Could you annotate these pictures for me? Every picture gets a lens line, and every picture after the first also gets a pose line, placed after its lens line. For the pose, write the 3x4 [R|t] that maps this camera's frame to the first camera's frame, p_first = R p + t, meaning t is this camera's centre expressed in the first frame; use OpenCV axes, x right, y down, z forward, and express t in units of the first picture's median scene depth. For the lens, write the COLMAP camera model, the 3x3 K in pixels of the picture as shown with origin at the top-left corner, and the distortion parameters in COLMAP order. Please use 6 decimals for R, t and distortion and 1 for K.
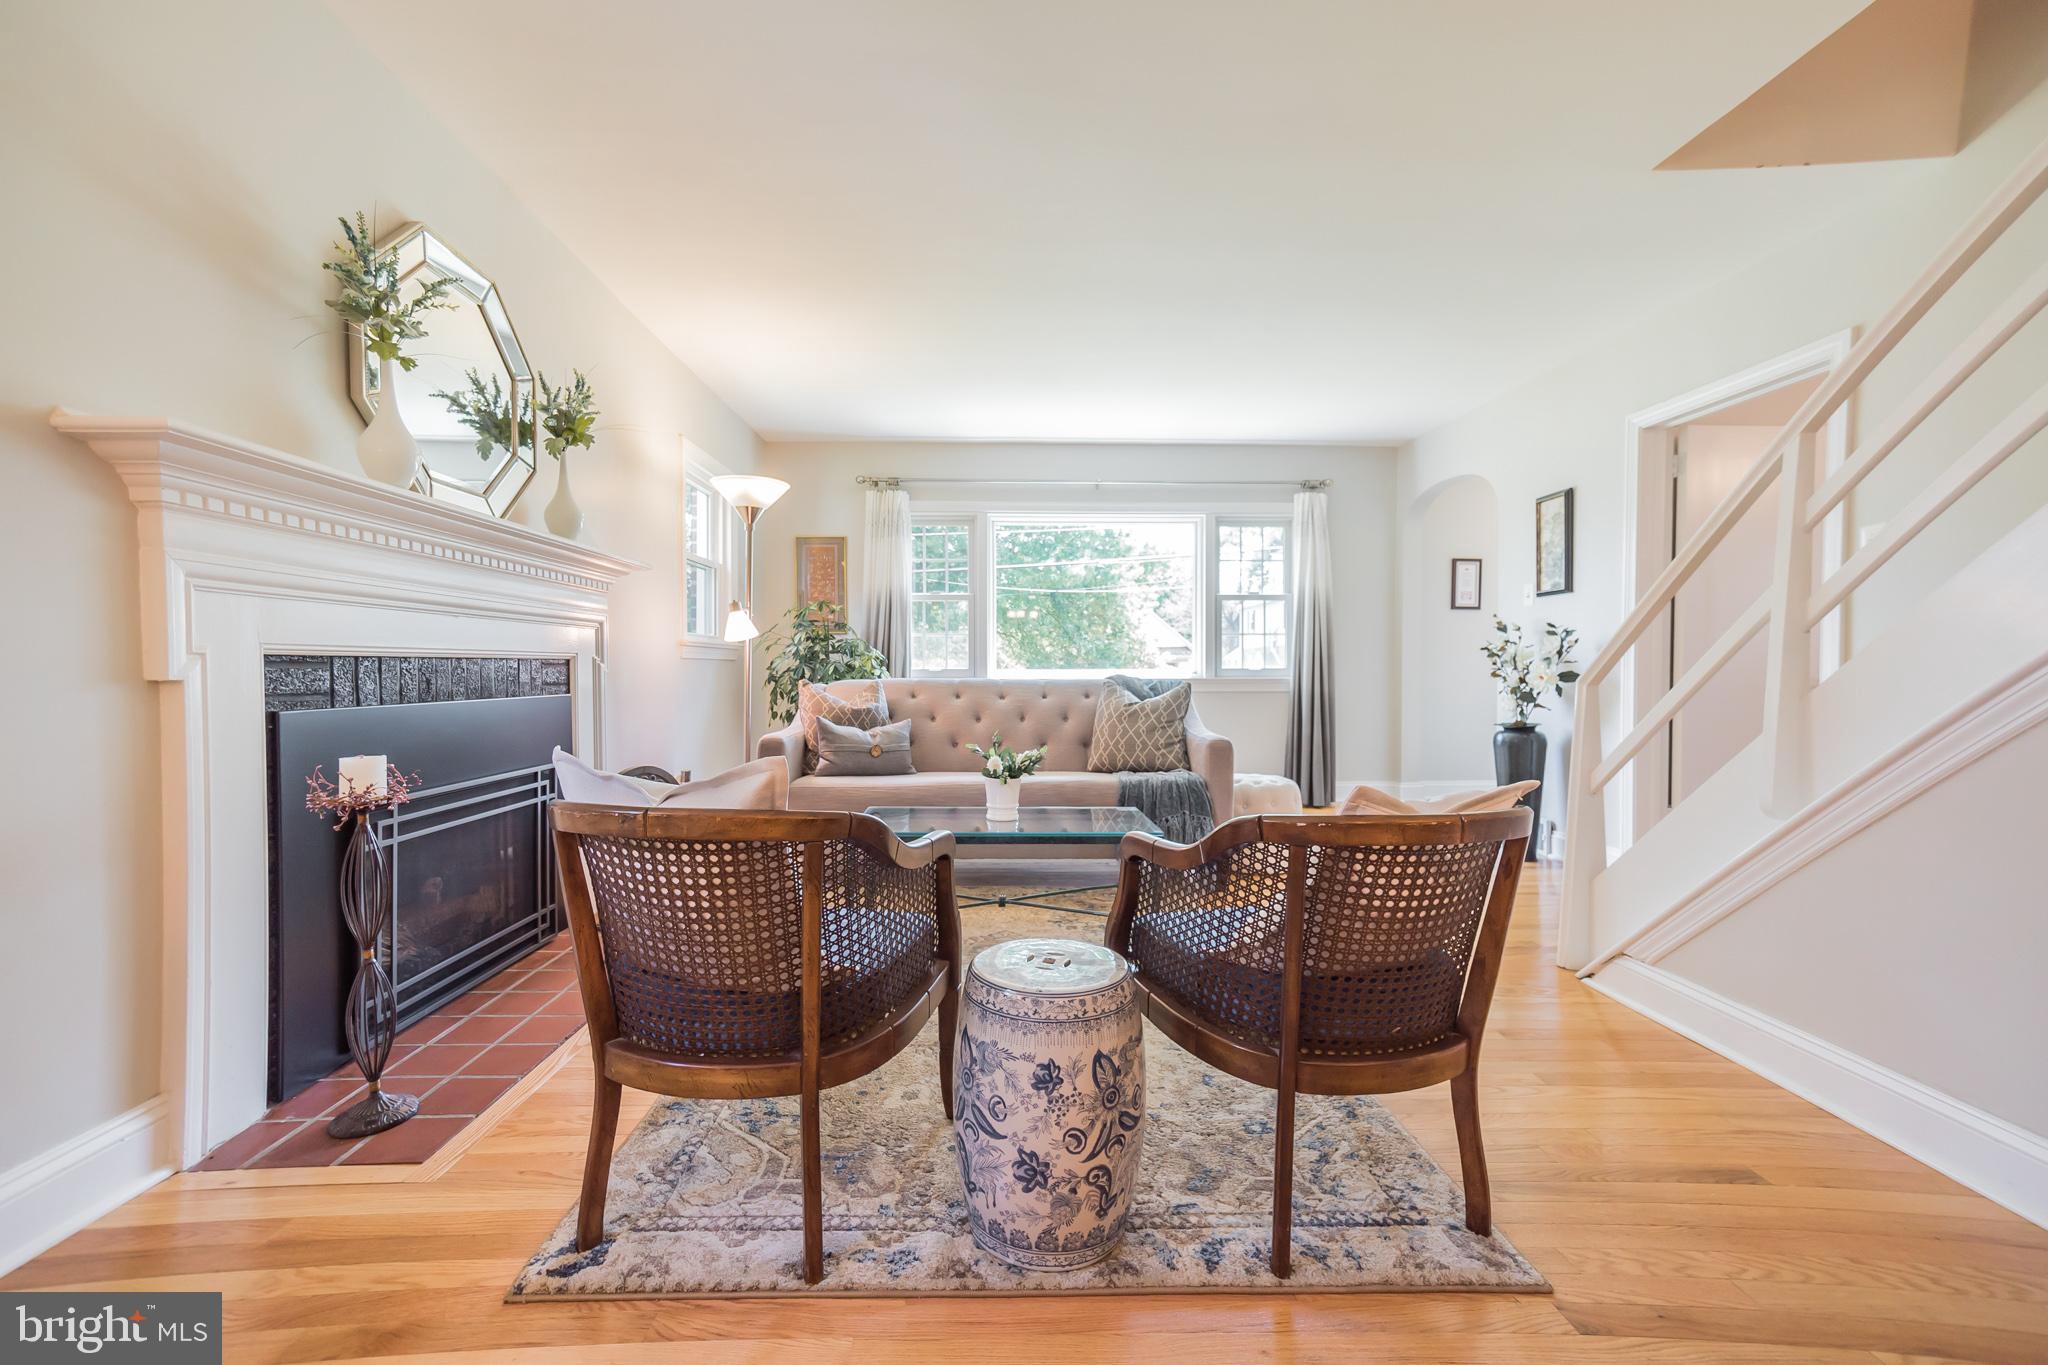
lens RADIAL K [[828.2, 0, 989.5], [0, 828.2, 675.2], [0, 0, 1]] dist [0.000925, 0.000253]
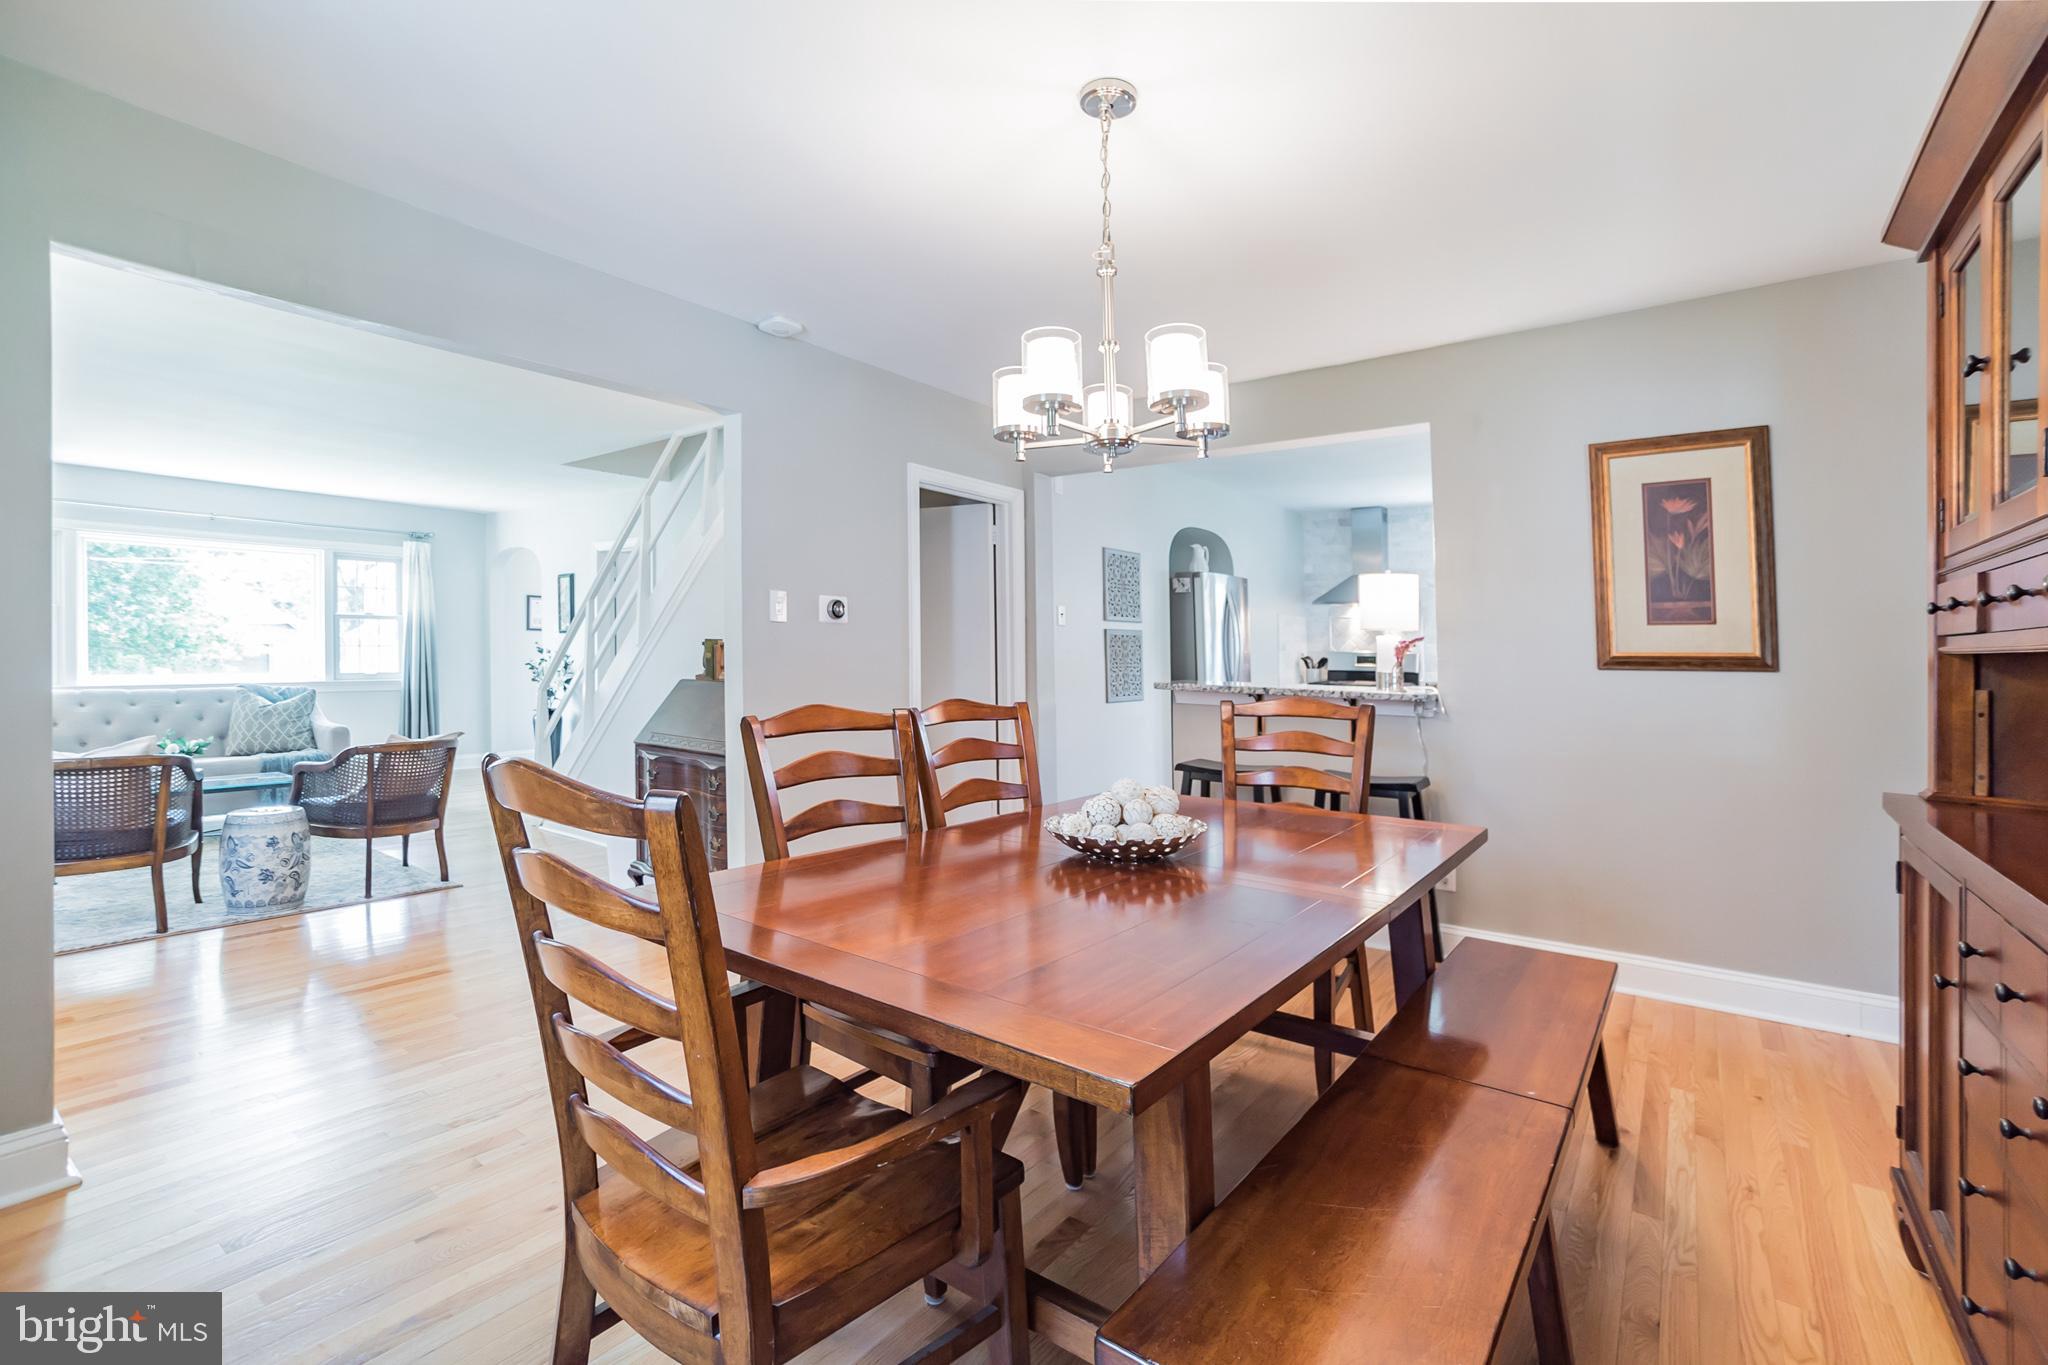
lens RADIAL K [[898.7, 0, 1024.0], [0, 898.7, 682.5], [0, 0, 1]] dist [-0.021817, 0.000174]
pose [[0.598297, -0.021621, 0.800983, -0.268609], [-0.004261, 0.999536, 0.030164, -0.057681], [-0.801263, -0.021460, 0.597927, -0.961141]]
